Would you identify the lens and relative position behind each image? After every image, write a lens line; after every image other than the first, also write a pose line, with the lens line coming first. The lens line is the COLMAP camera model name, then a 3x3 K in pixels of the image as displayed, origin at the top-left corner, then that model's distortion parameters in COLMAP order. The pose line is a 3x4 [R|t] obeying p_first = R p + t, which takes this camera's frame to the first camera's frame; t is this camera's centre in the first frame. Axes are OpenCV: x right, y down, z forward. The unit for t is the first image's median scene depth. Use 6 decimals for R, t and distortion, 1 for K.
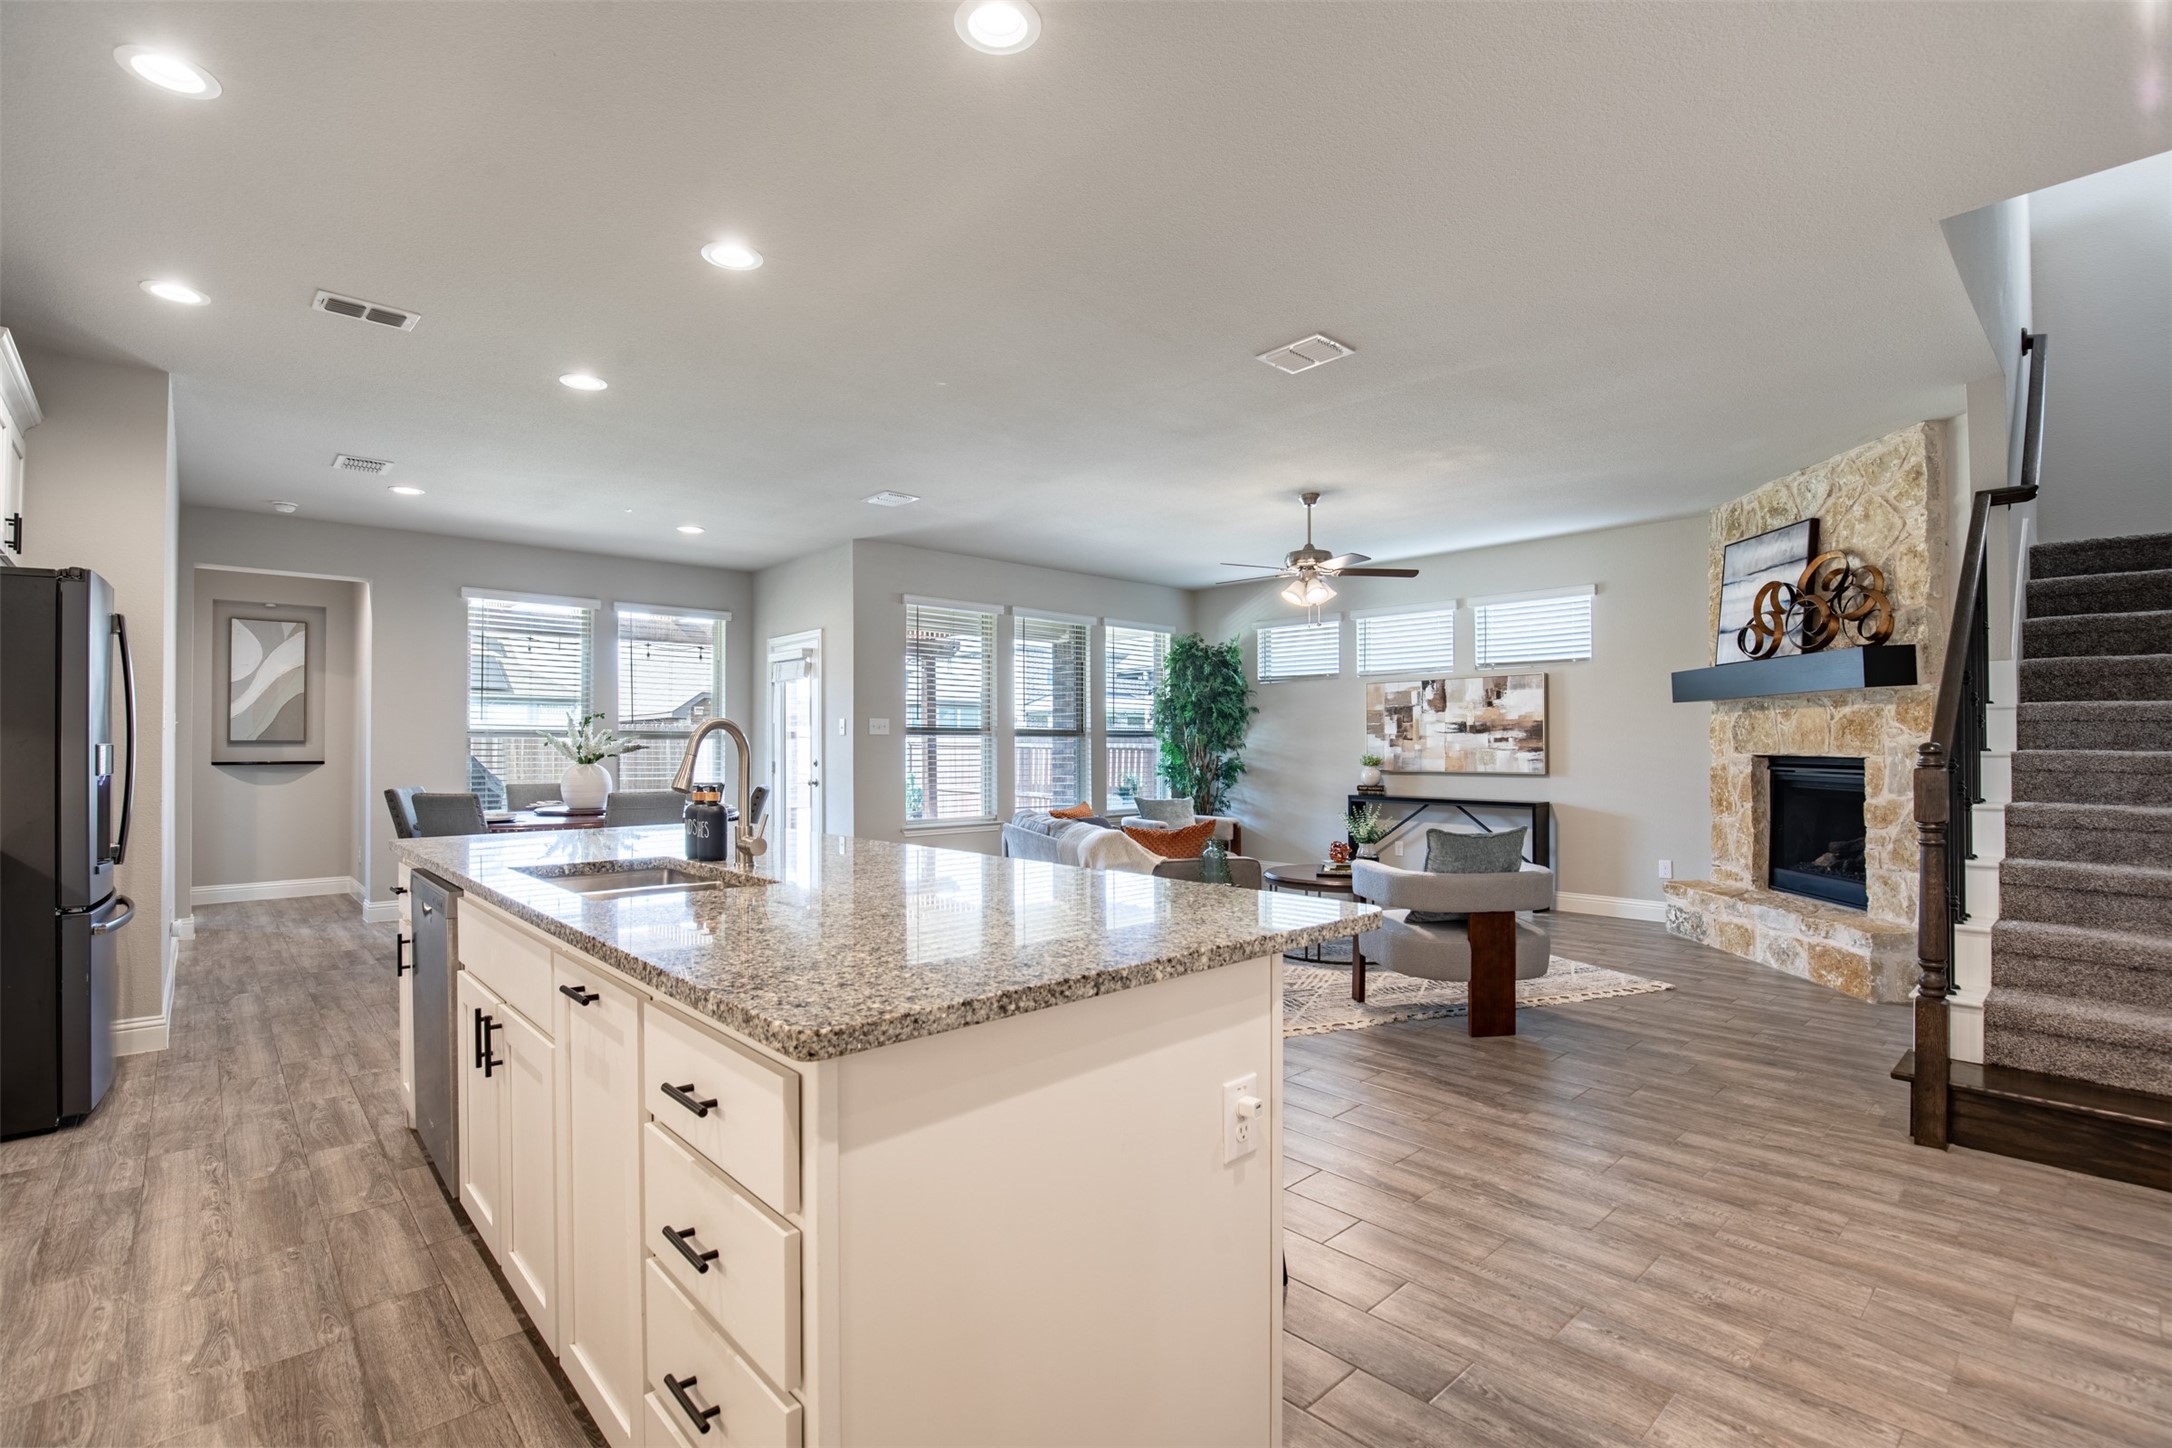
lens RADIAL K [[1002.1, 0, 1086.0], [0, 1002.1, 724.0], [0, 0, 1]] dist [-0.035416, 0.006662]
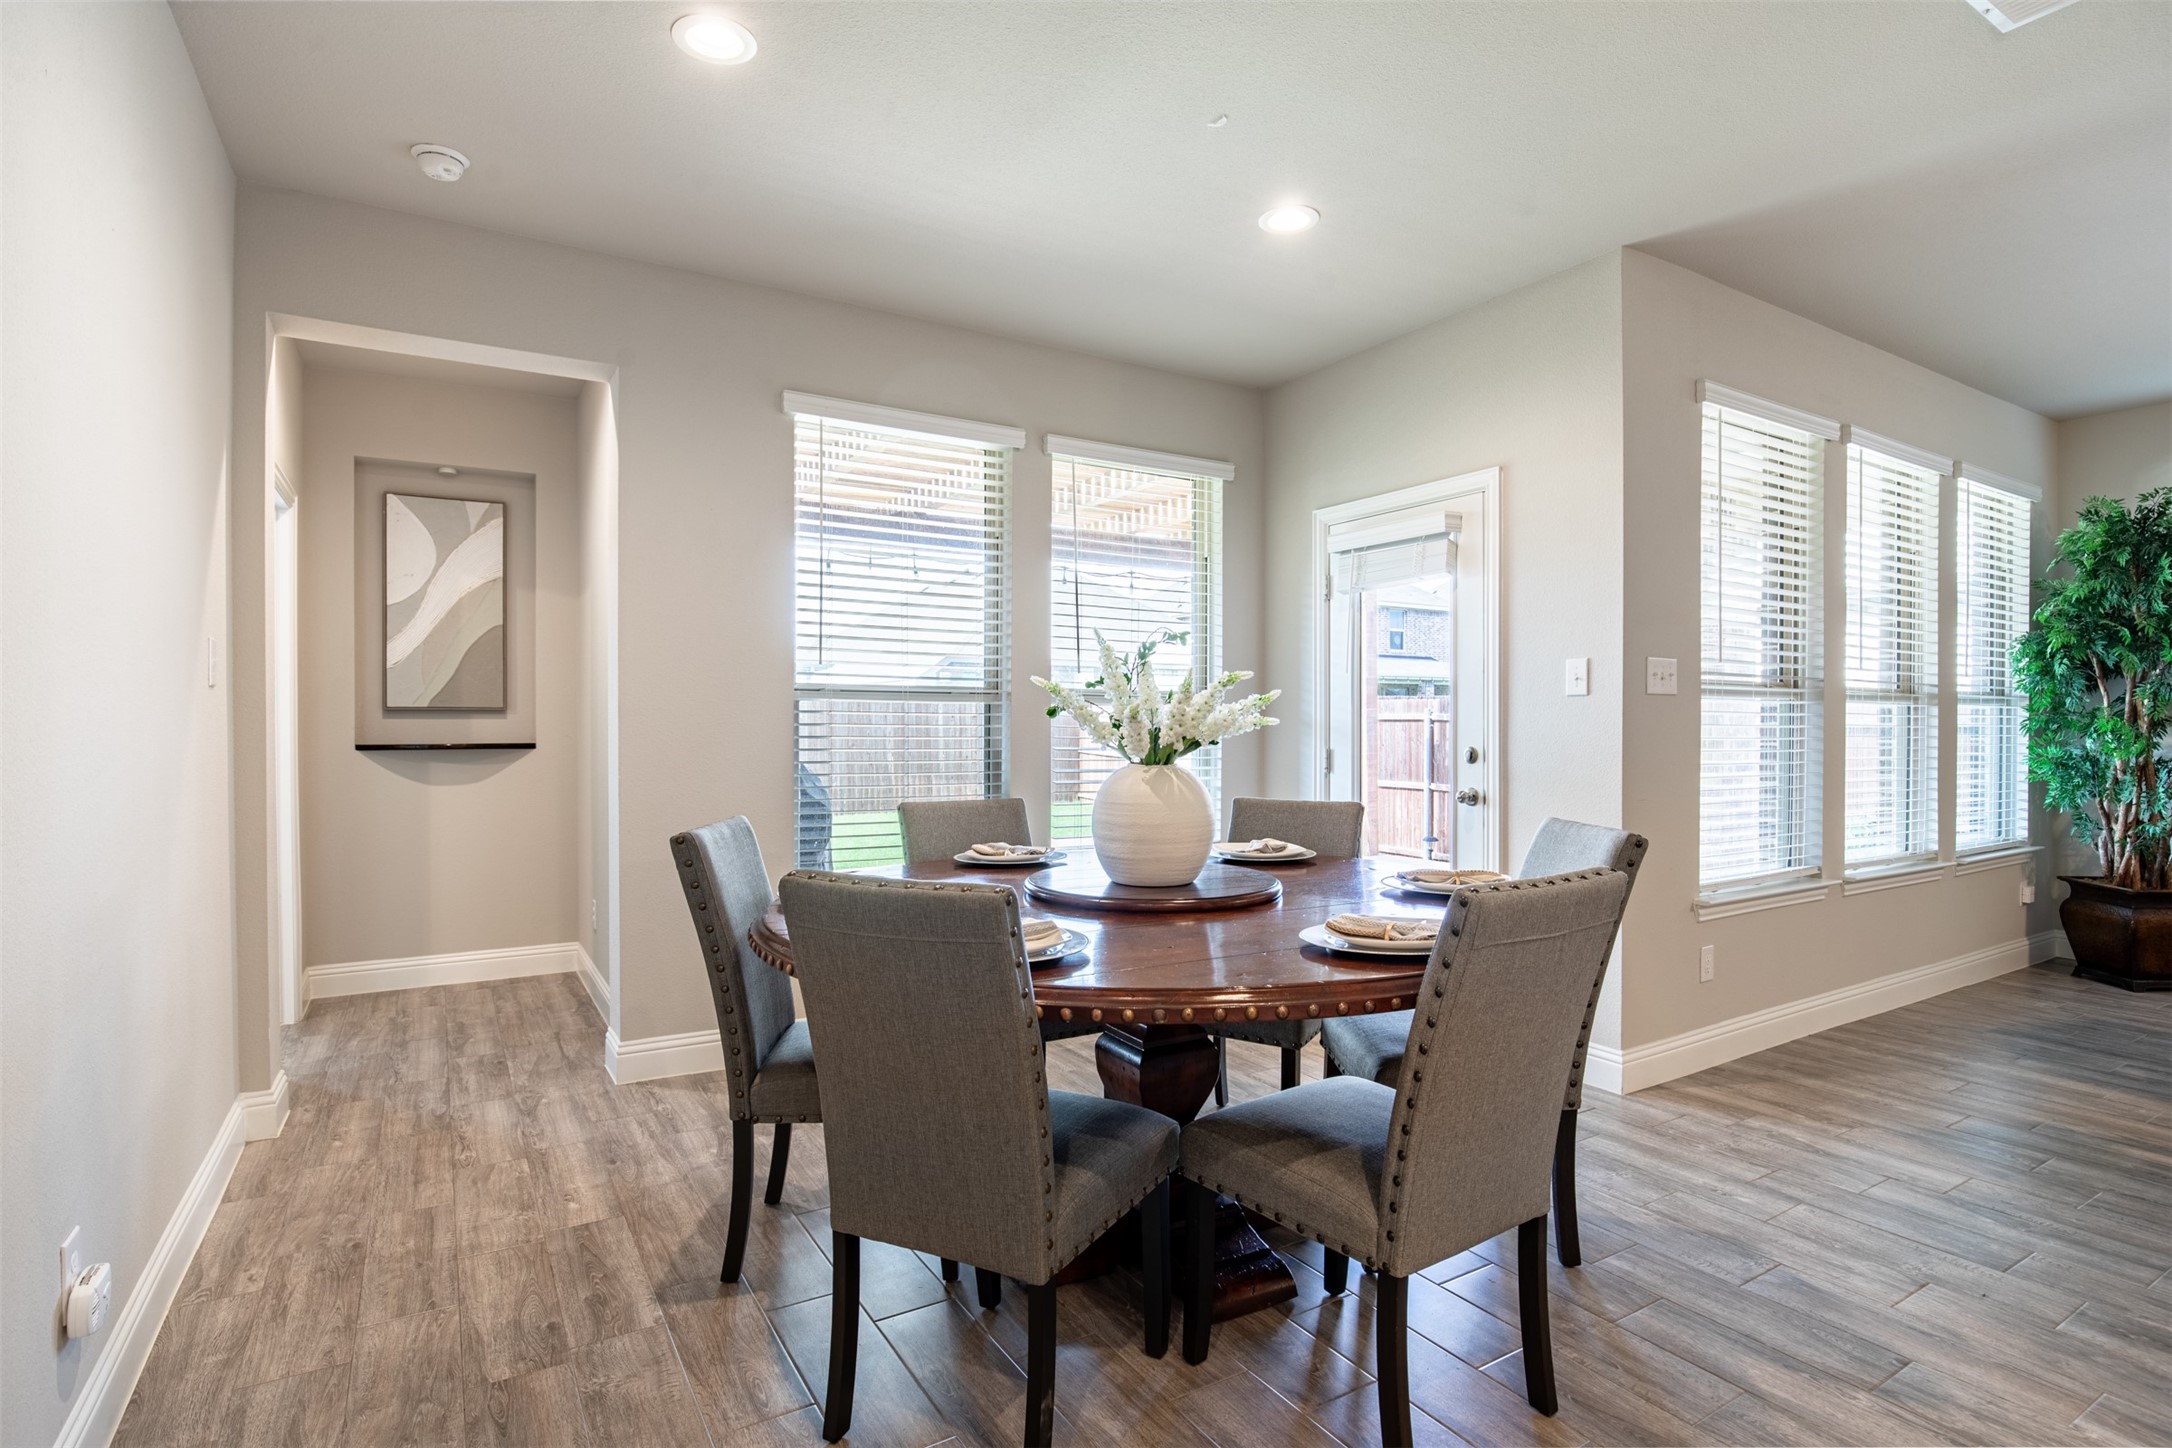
lens RADIAL K [[1083.7, 0, 1086.0], [0, 1083.7, 724.0], [0, 0, 1]] dist [-0.029512, 0.000065]
pose [[0.980991, 0.003827, -0.194016, -0.365953], [0.000472, 0.999756, 0.022104, 0.013508], [0.194053, -0.021776, 0.980749, 0.484585]]
